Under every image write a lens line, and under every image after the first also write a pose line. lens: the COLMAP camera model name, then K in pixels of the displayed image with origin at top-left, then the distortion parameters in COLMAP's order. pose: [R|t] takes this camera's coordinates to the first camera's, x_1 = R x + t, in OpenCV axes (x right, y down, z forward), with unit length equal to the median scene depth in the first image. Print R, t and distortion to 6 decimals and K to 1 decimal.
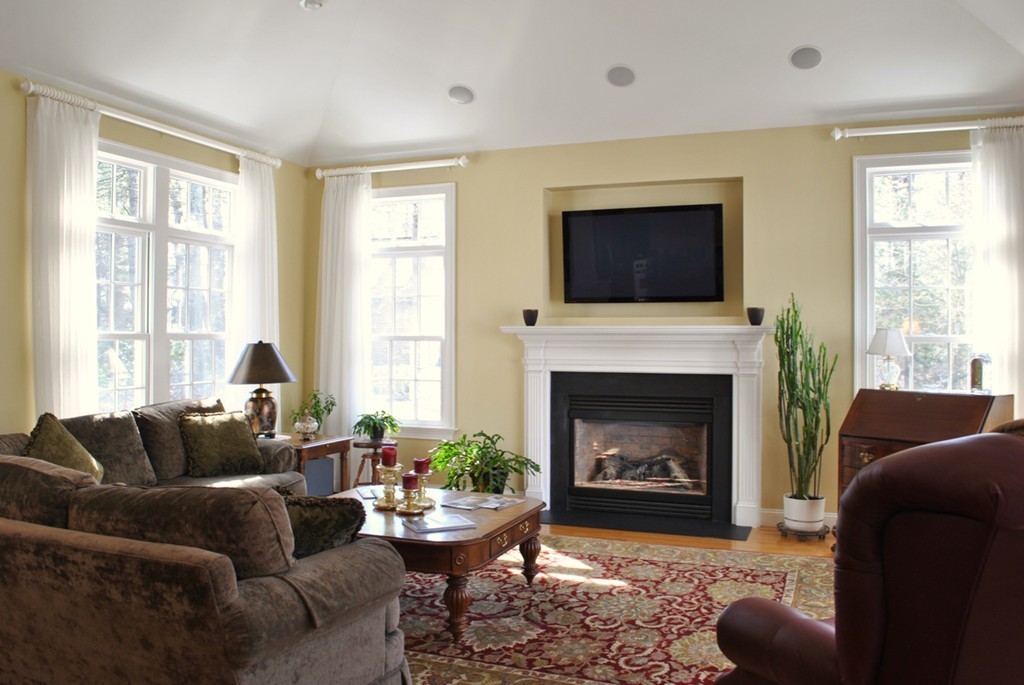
lens RADIAL K [[783.9, 0, 512.0], [0, 783.9, 342.5], [0, 0, 1]] dist [-0.077701, 0.003152]
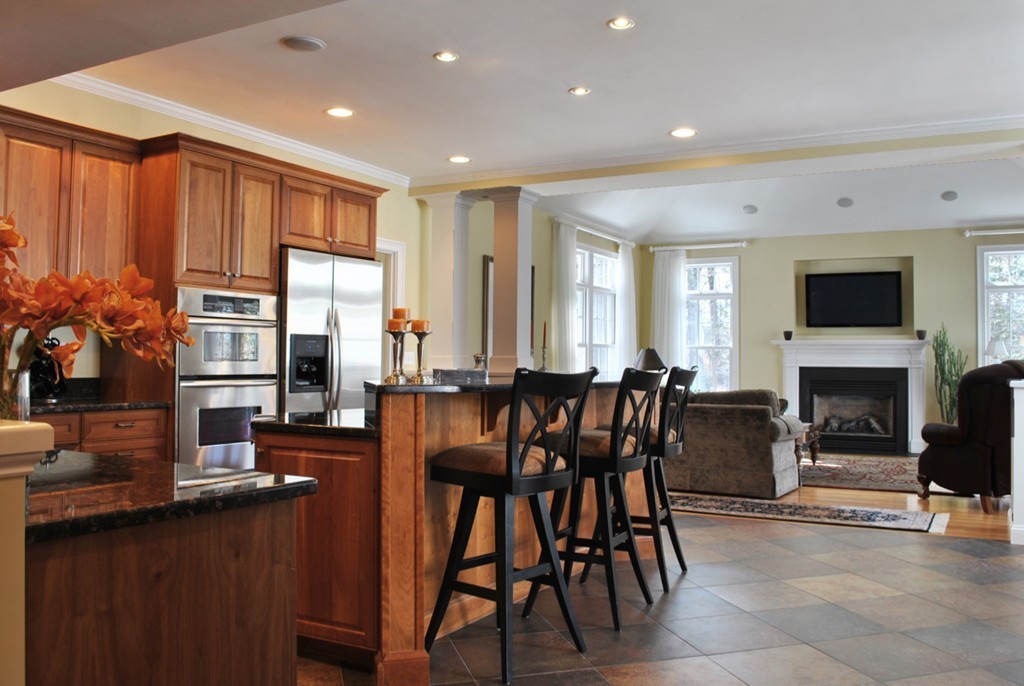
lens RADIAL K [[867.5, 0, 512.0], [0, 867.5, 343.0], [0, 0, 1]] dist [-0.090498, 0.005548]
pose [[0.993007, 0.002116, -0.118035, -0.377599], [-0.005132, 0.999668, -0.025254, 0.037798], [0.117942, 0.025683, 0.992688, -1.013815]]
